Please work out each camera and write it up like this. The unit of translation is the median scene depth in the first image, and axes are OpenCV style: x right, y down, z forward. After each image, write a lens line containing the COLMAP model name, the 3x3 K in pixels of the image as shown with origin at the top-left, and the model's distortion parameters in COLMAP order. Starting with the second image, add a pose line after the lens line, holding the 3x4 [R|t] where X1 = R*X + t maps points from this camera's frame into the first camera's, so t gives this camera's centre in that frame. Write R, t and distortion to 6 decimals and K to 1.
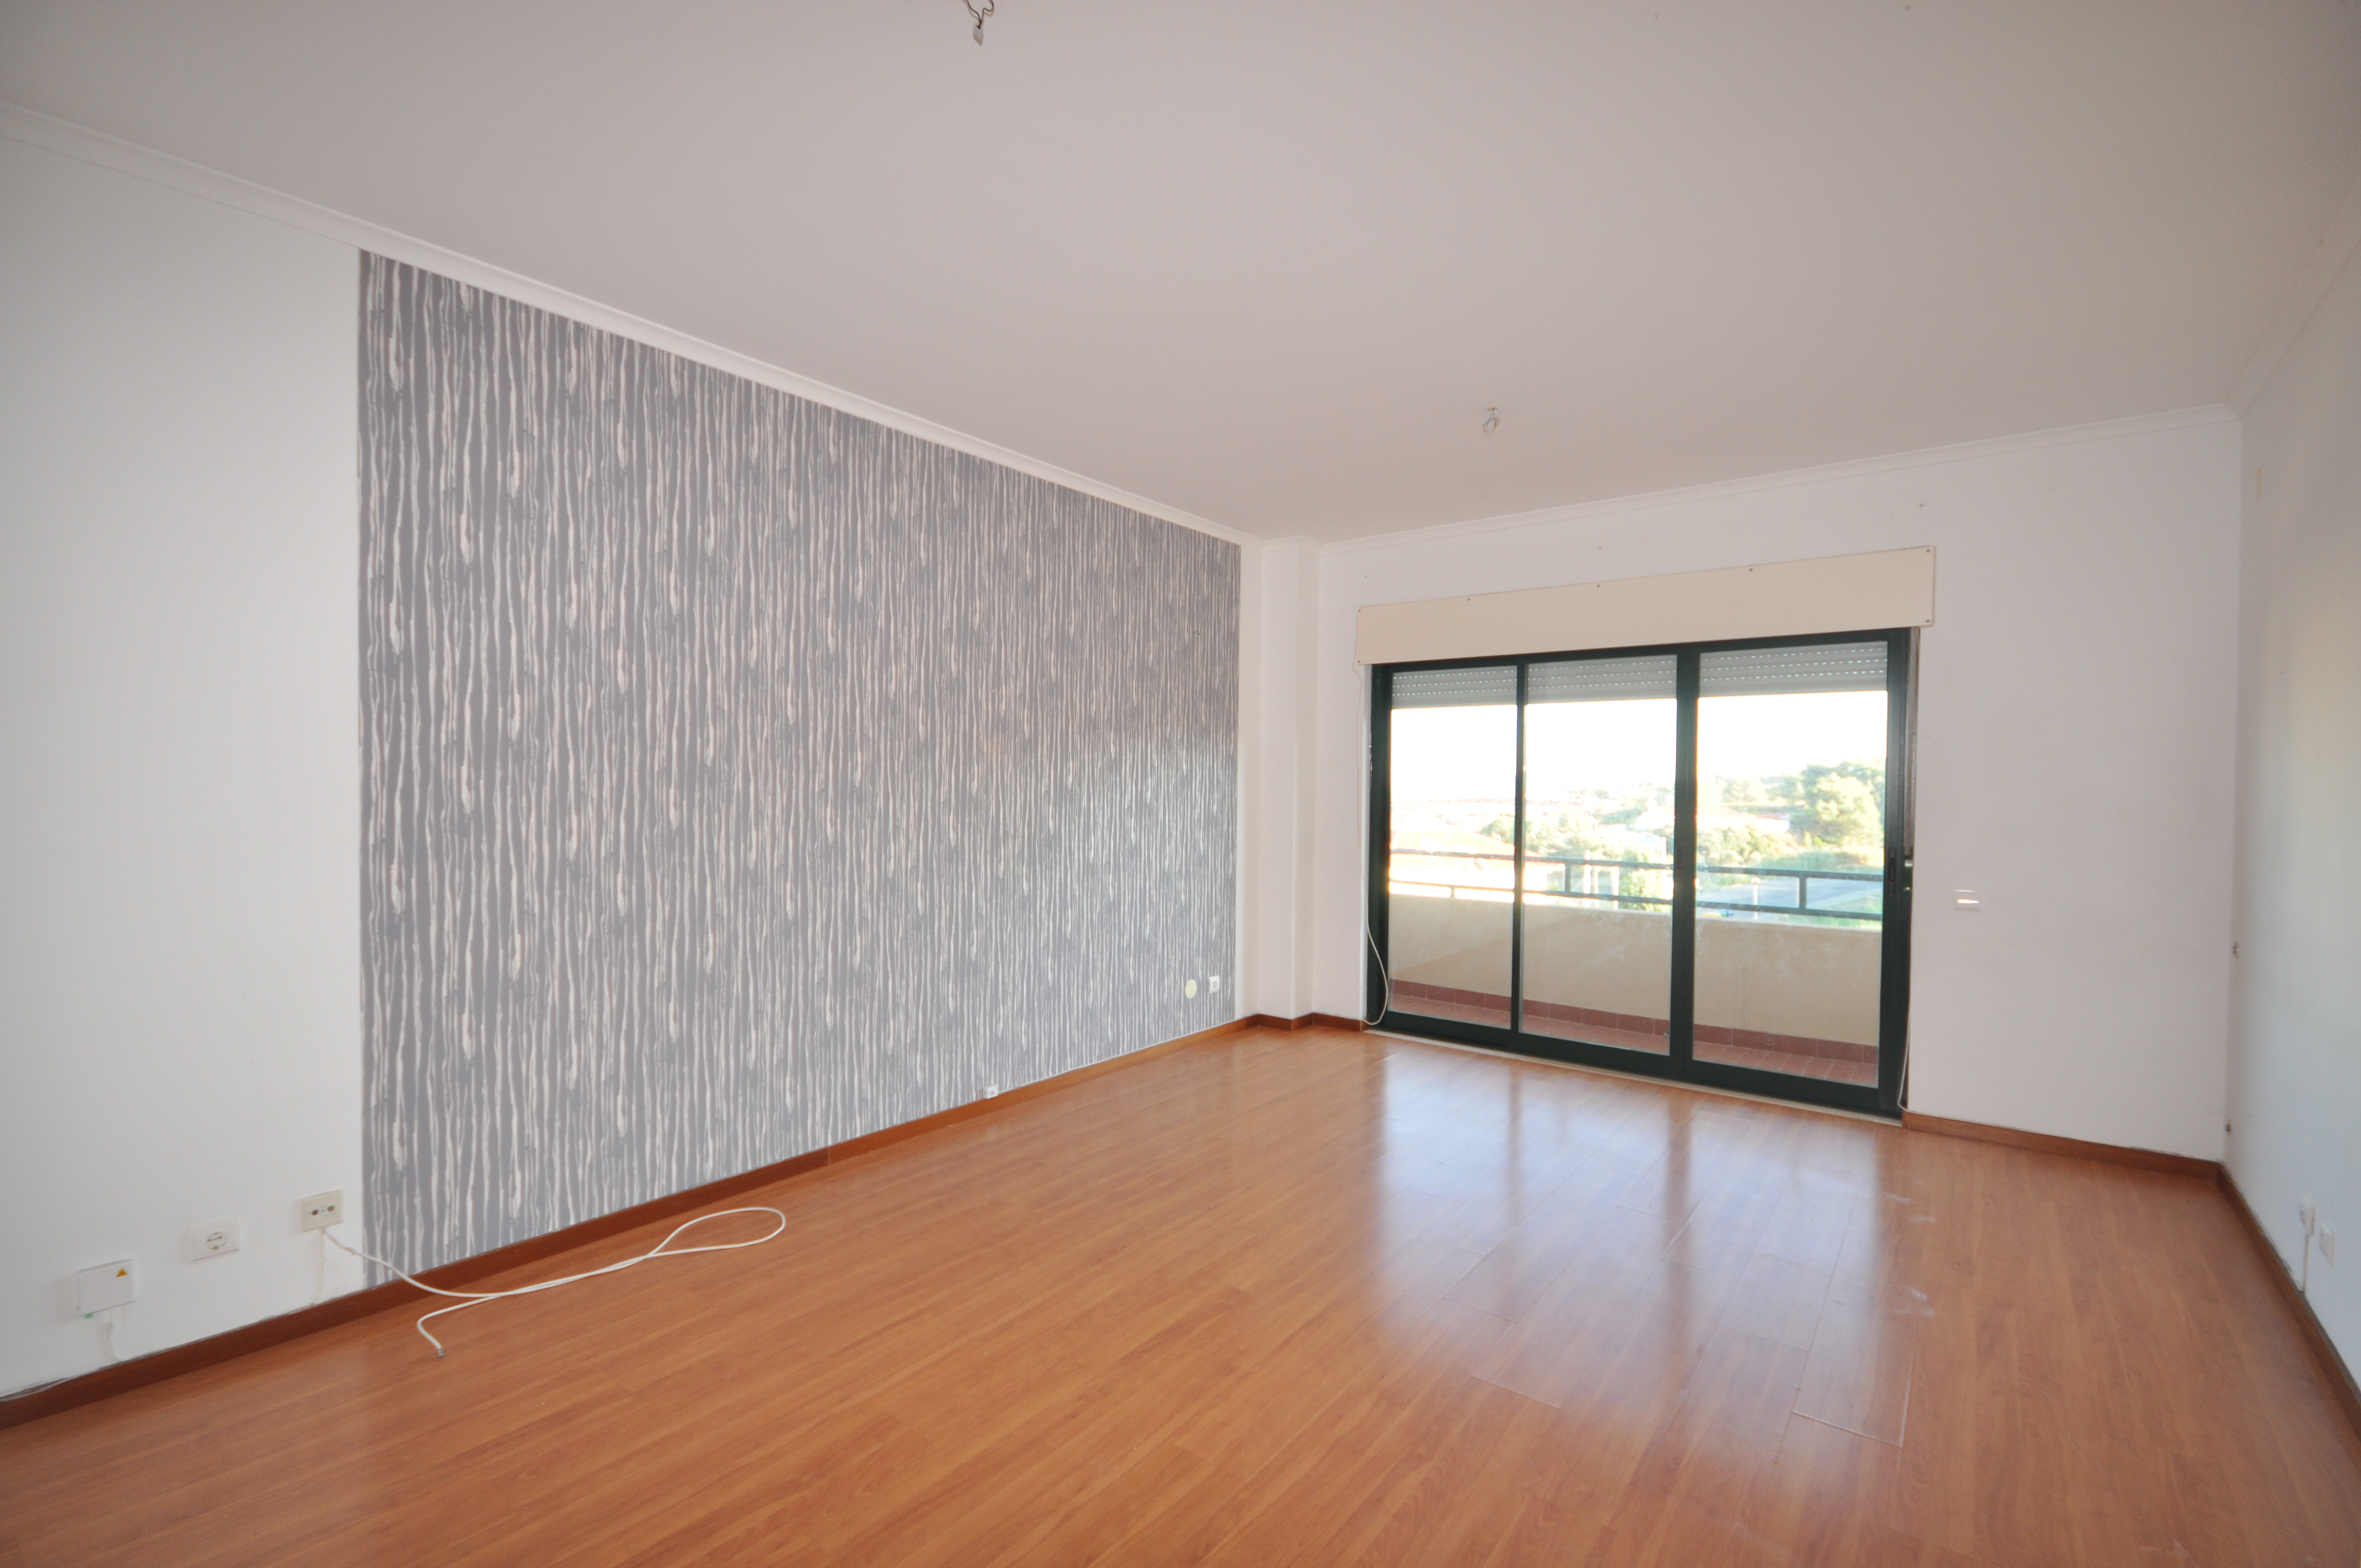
lens RADIAL K [[1033.9, 0, 1179.5], [0, 1033.9, 800.8], [0, 0, 1]] dist [-0.000284, 0.000318]
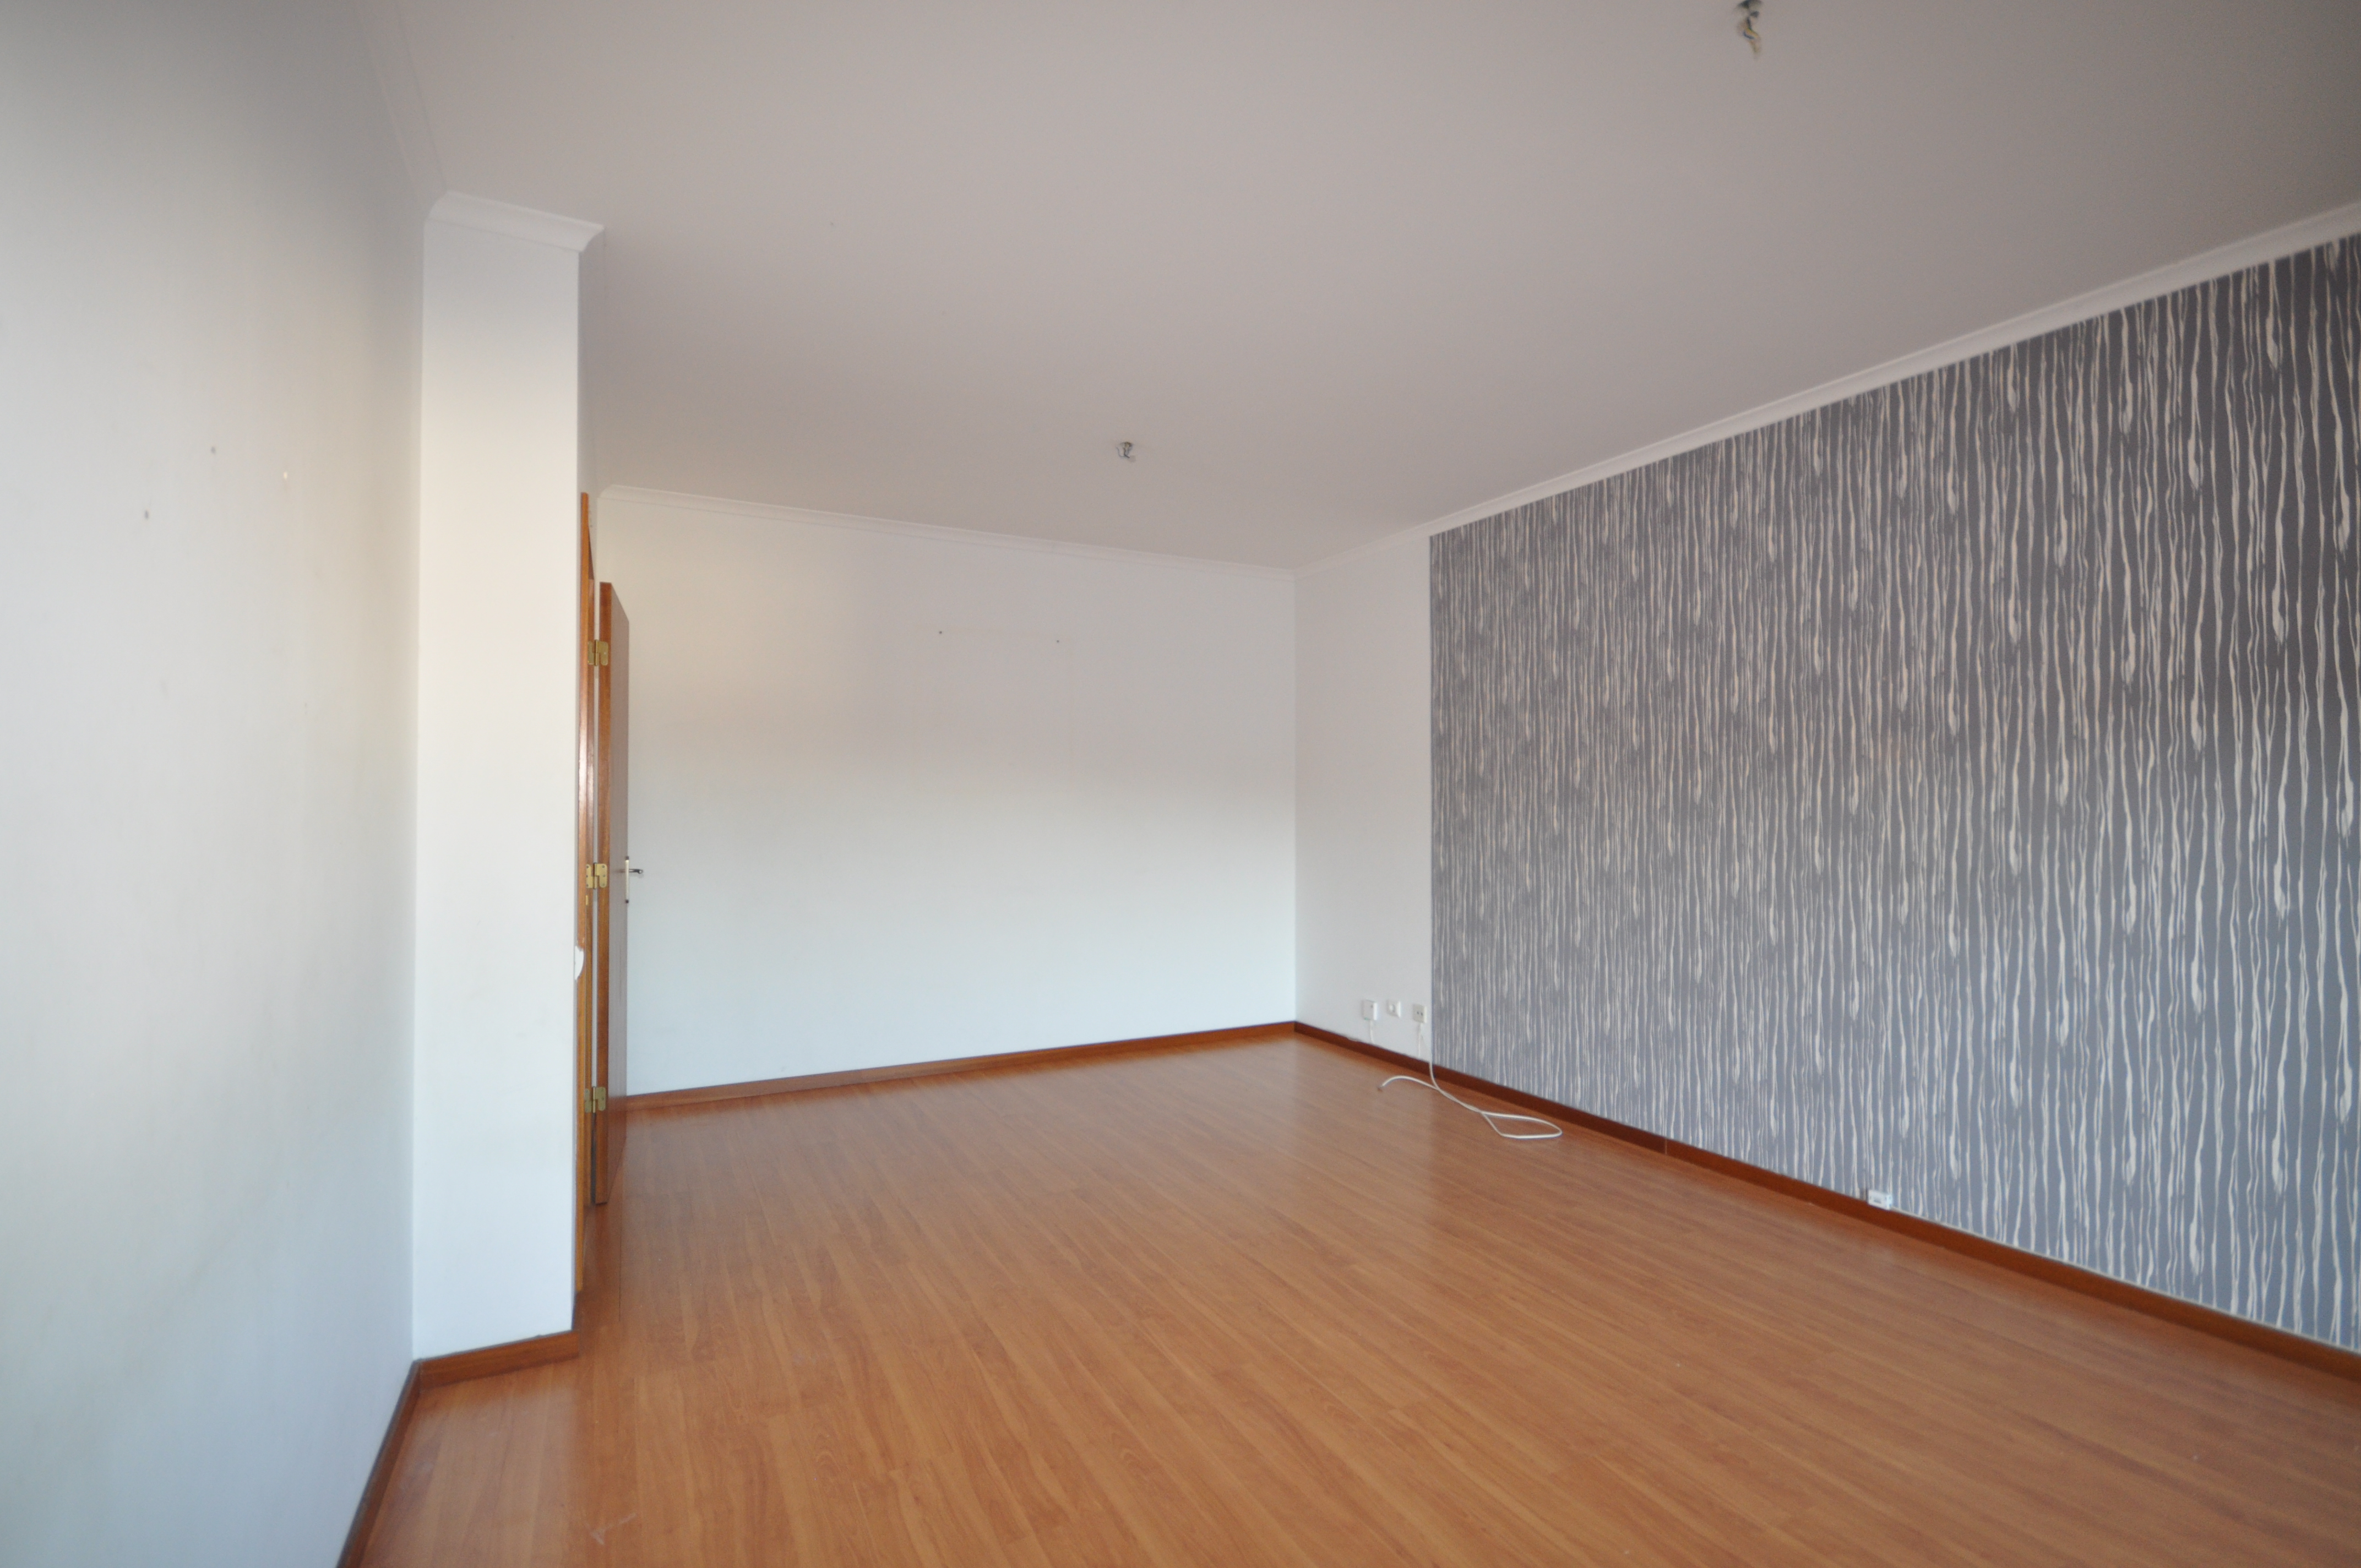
lens RADIAL K [[1044.0, 0, 1198.6], [0, 1044.0, 793.3], [0, 0, 1]] dist [0.017019, 0.000056]
pose [[-0.392031, -0.024715, -0.919620, 0.865199], [-0.024058, 0.999573, -0.016608, 0.005985], [0.919637, 0.015613, -0.392458, 0.975258]]
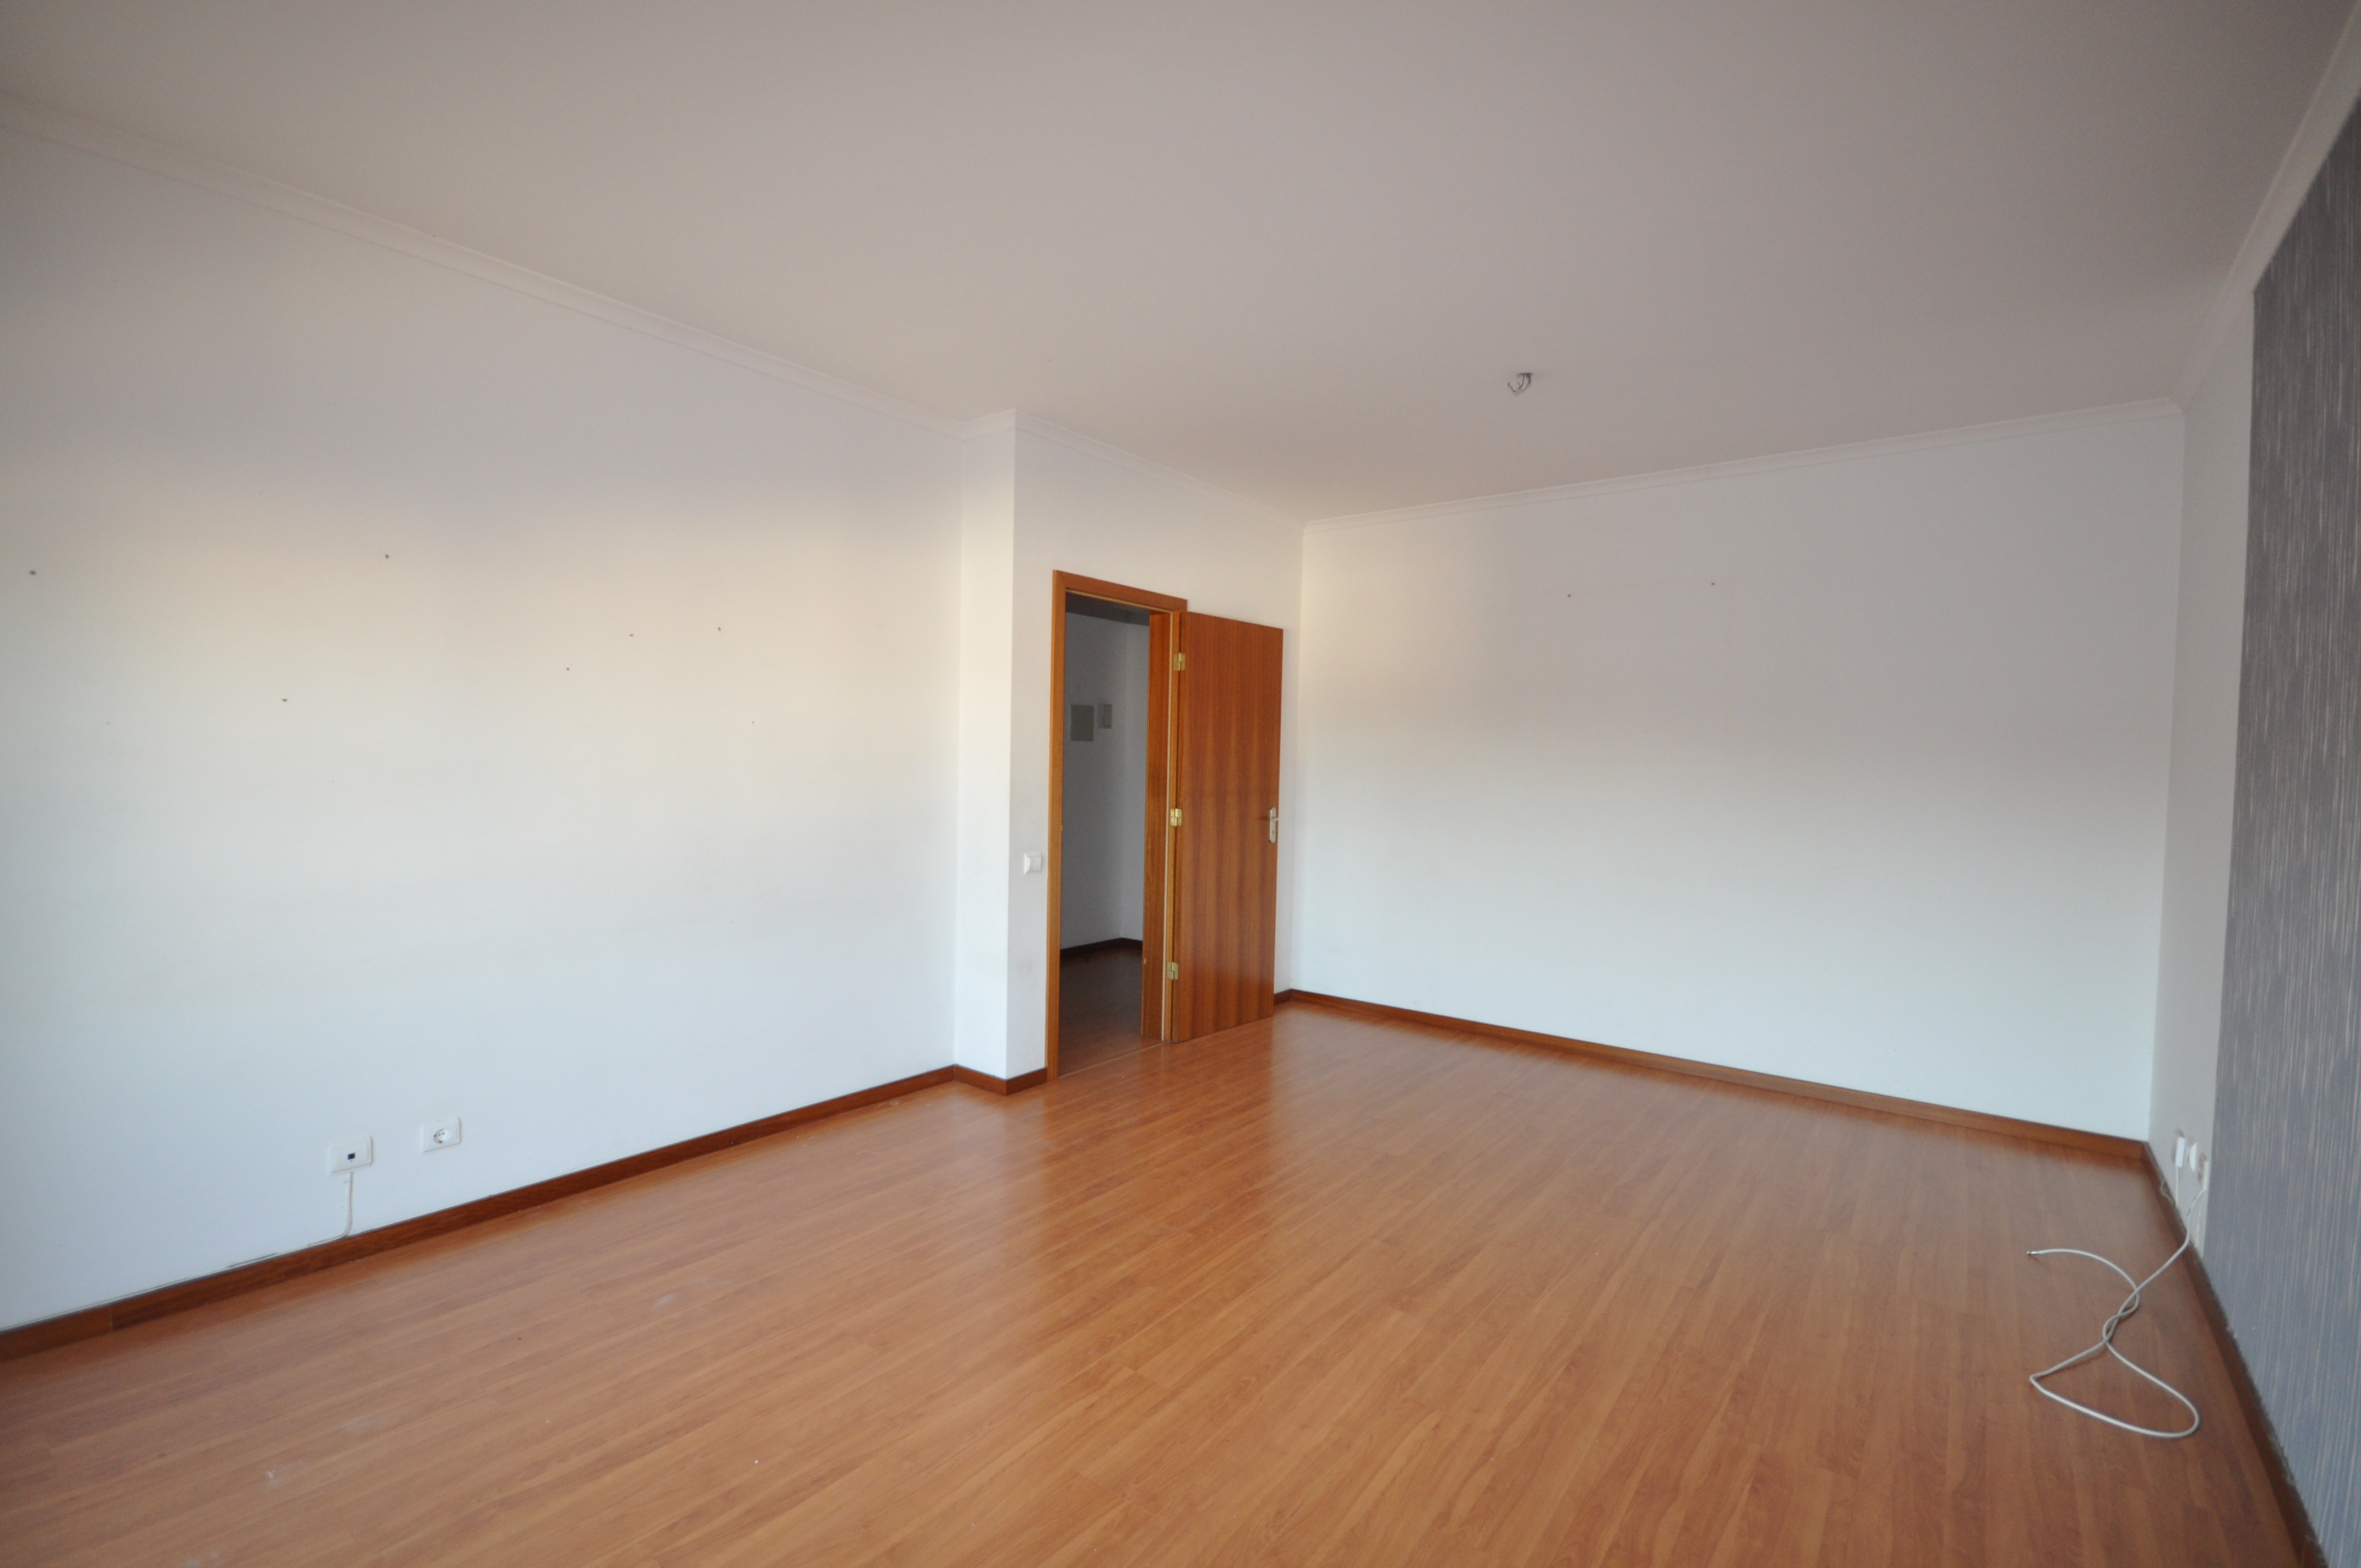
lens RADIAL K [[1033.9, 0, 1179.5], [0, 1033.9, 800.8], [0, 0, 1]] dist [-0.000284, 0.000318]
pose [[-0.999446, -0.032741, -0.005942, 0.213581], [-0.033037, 0.997679, 0.059538, -0.026800], [0.003979, 0.059701, -0.998208, 1.457932]]
